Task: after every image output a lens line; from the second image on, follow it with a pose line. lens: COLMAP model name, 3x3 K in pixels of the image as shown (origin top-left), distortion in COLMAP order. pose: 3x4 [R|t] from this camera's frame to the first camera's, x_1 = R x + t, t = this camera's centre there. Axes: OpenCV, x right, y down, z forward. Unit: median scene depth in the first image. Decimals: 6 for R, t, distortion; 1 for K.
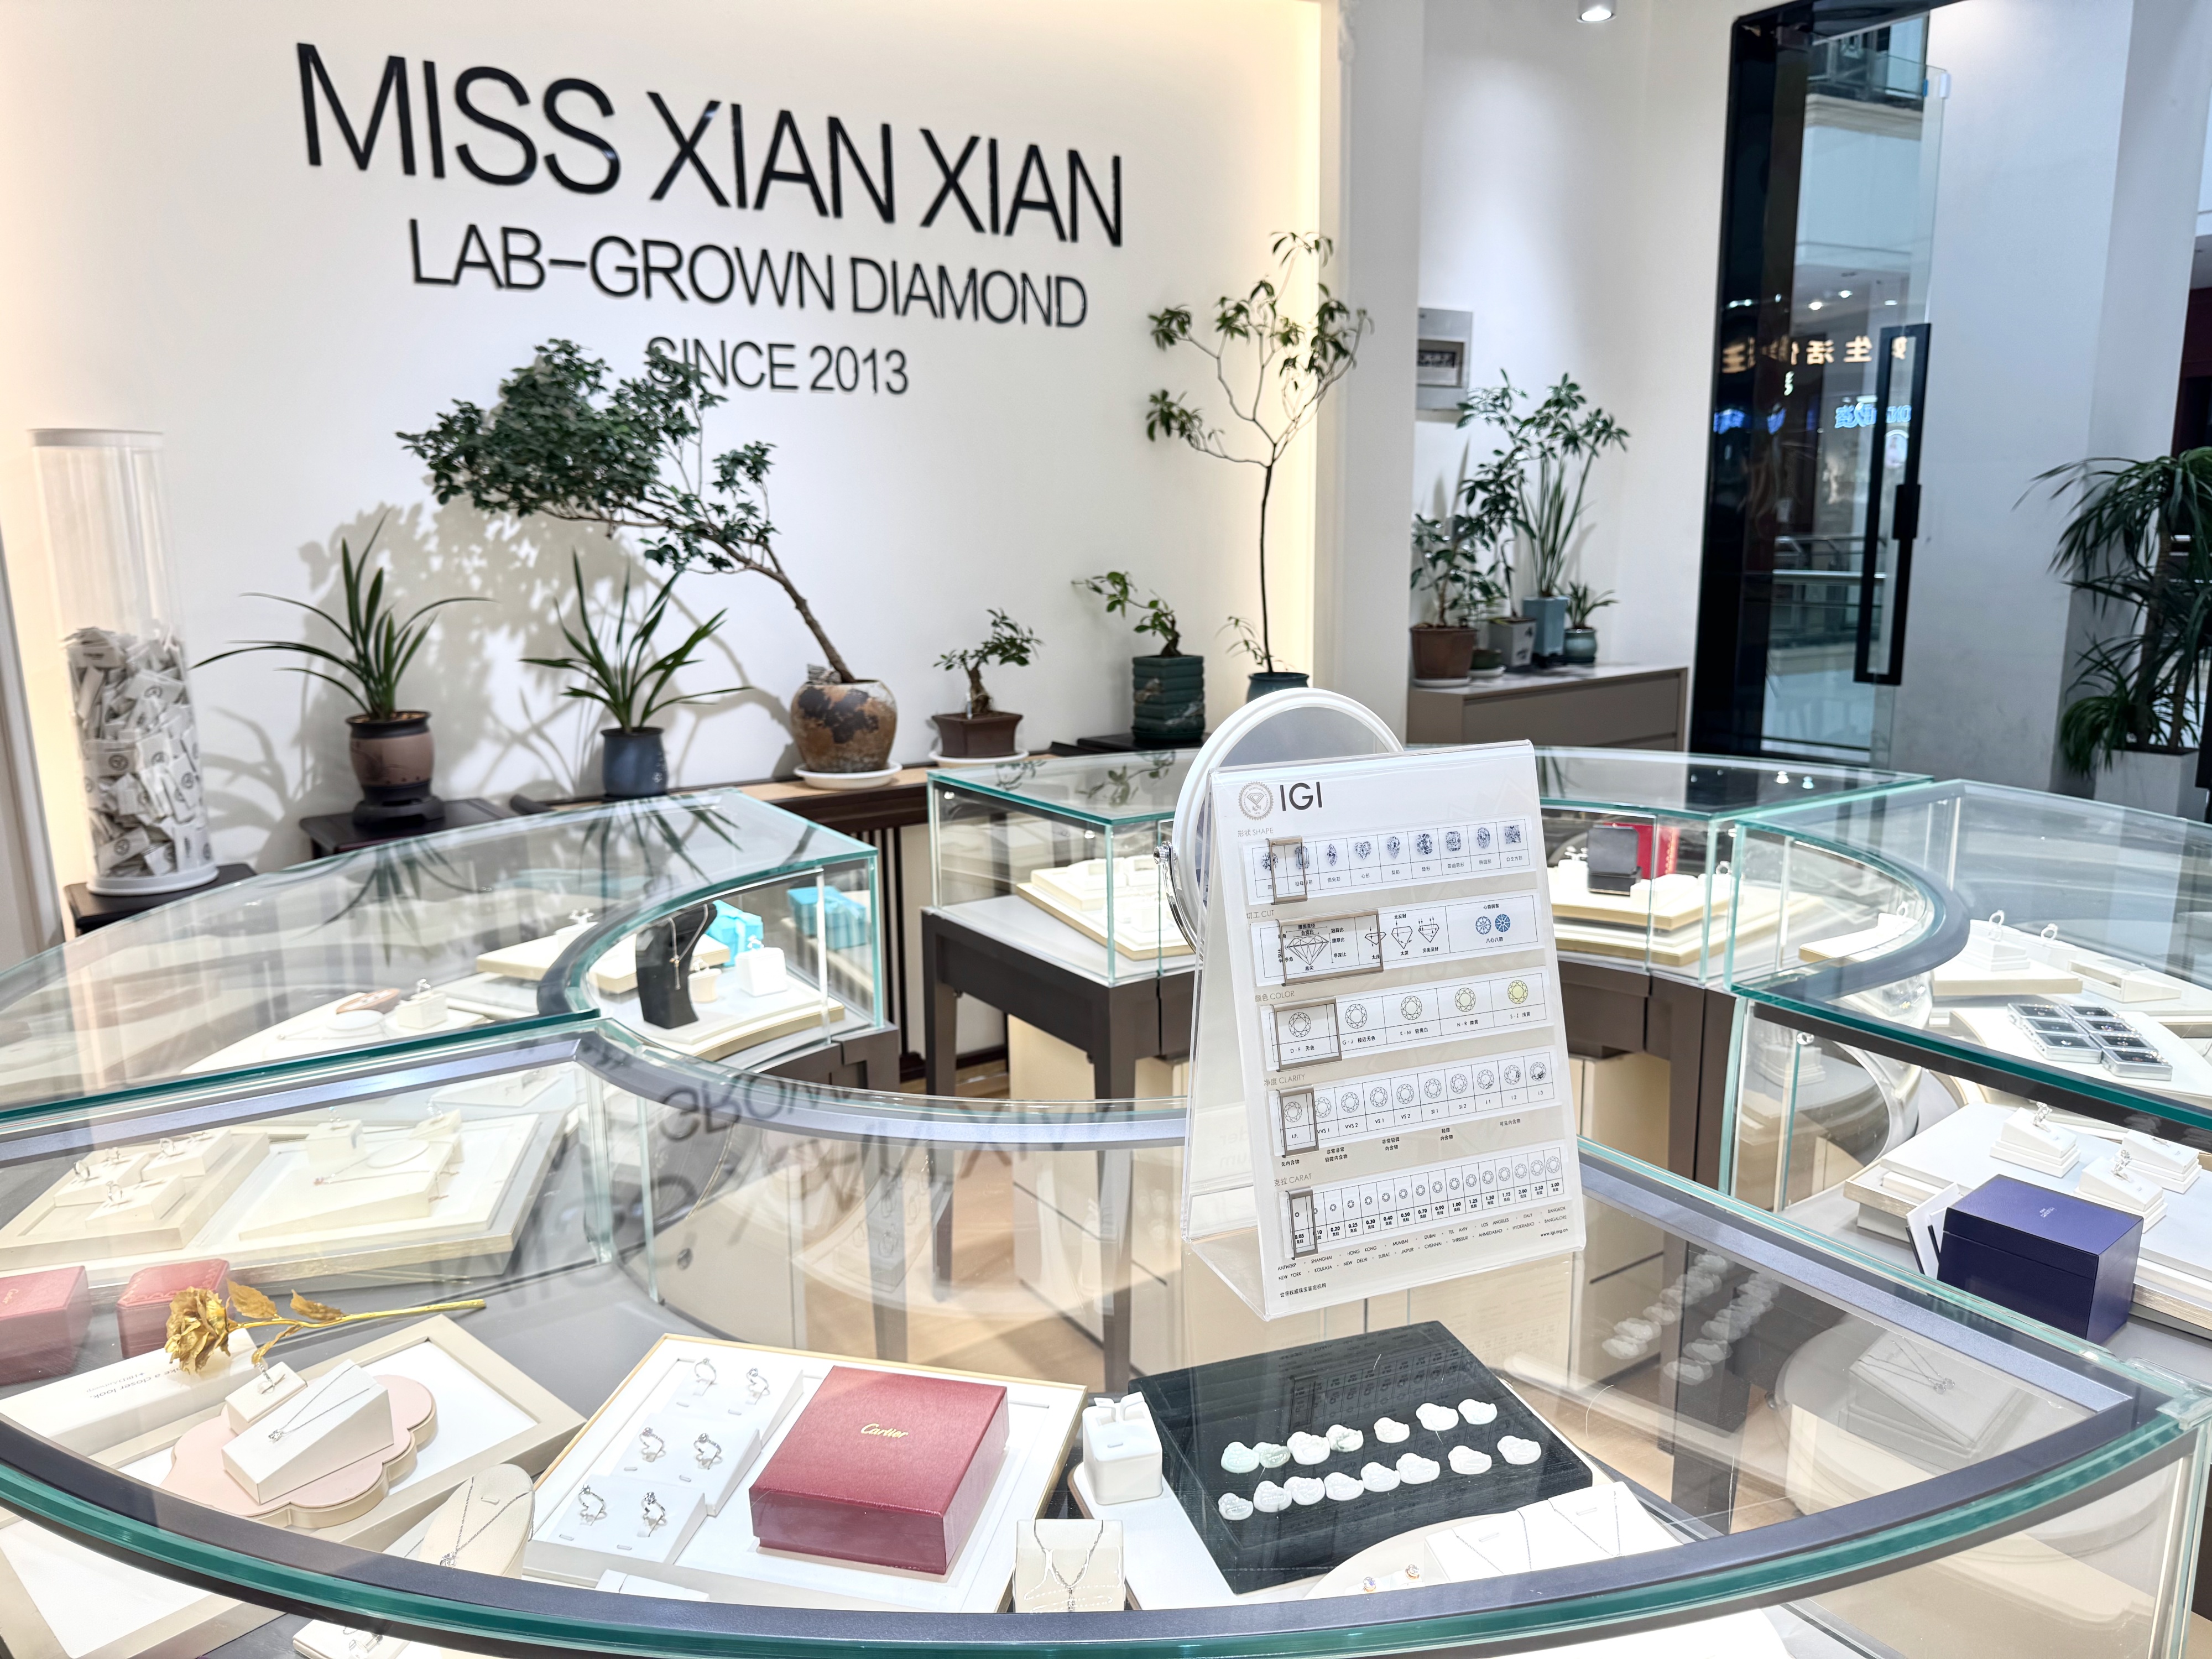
lens RADIAL K [[1605.7, 0, 1106.0], [0, 1605.7, 829.5], [0, 0, 1]] dist [0.115011, -0.220333]
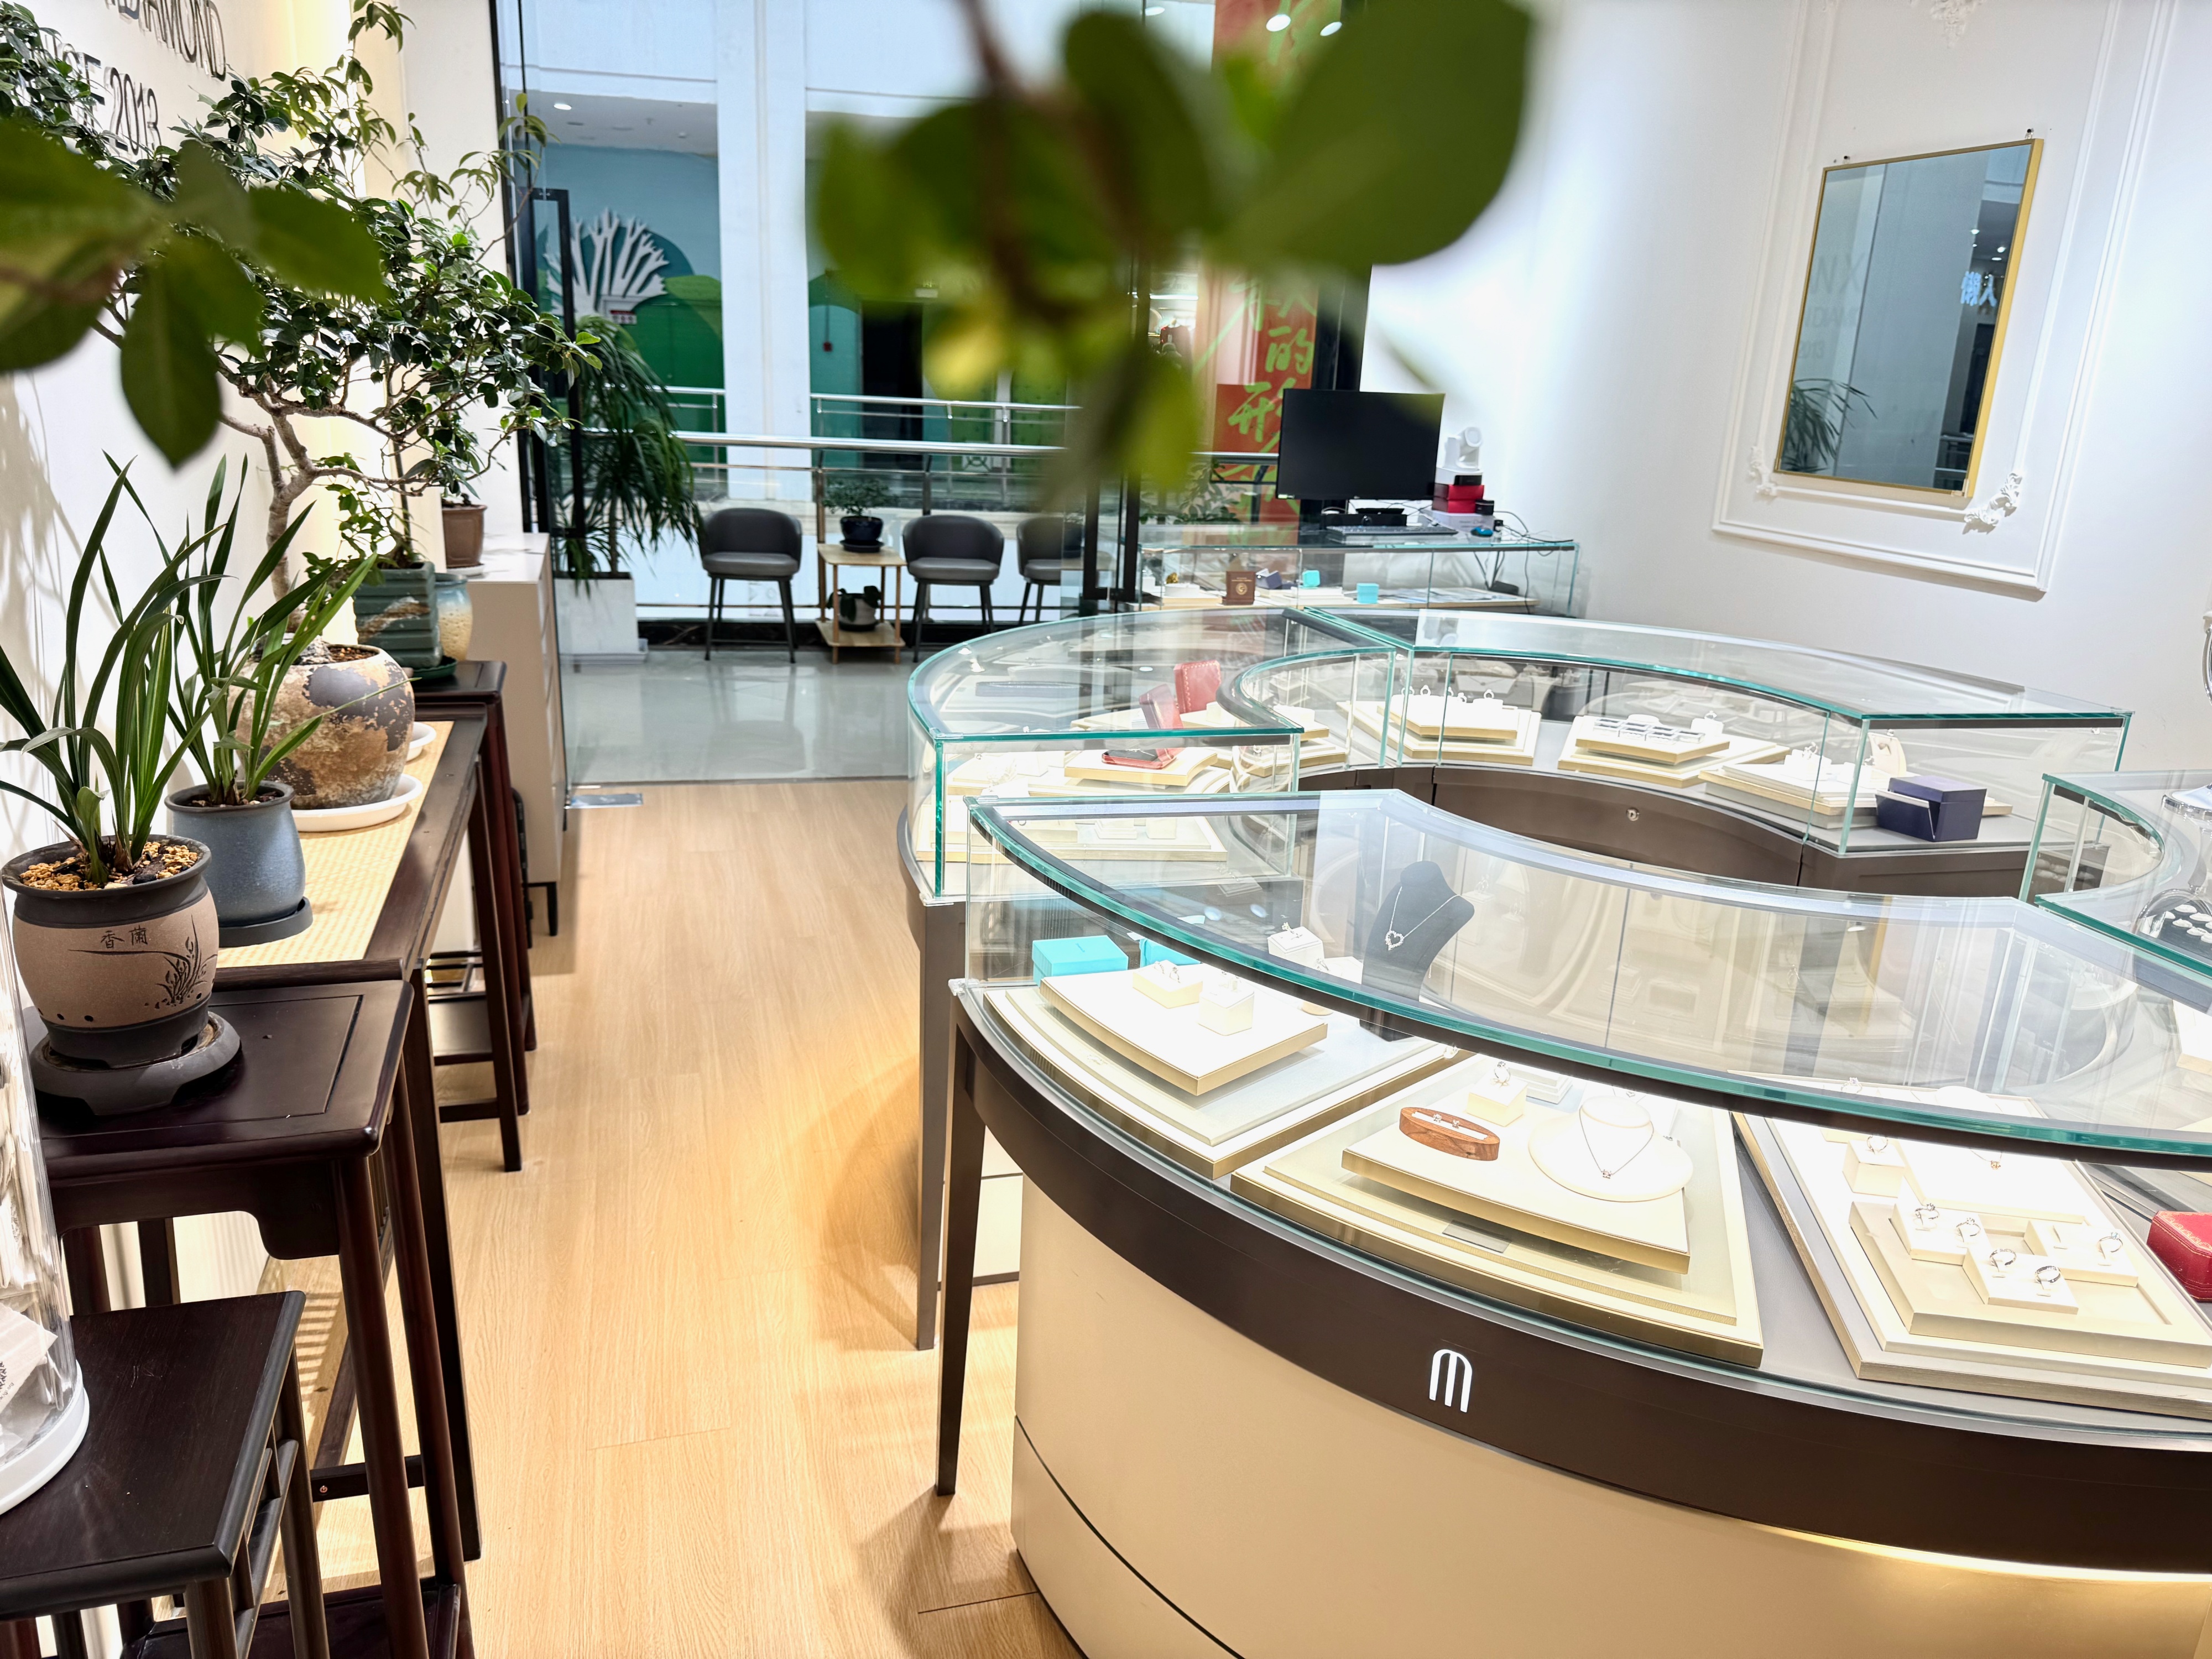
lens RADIAL K [[1552.4, 0, 1101.9], [0, 1552.4, 839.9], [0, 0, 1]] dist [0.116312, -0.202097]
pose [[0.322121, -0.246795, 0.913964, -0.660649], [0.135290, 0.967514, 0.213573, -0.115532], [-0.936982, 0.054853, 0.345045, 0.532847]]
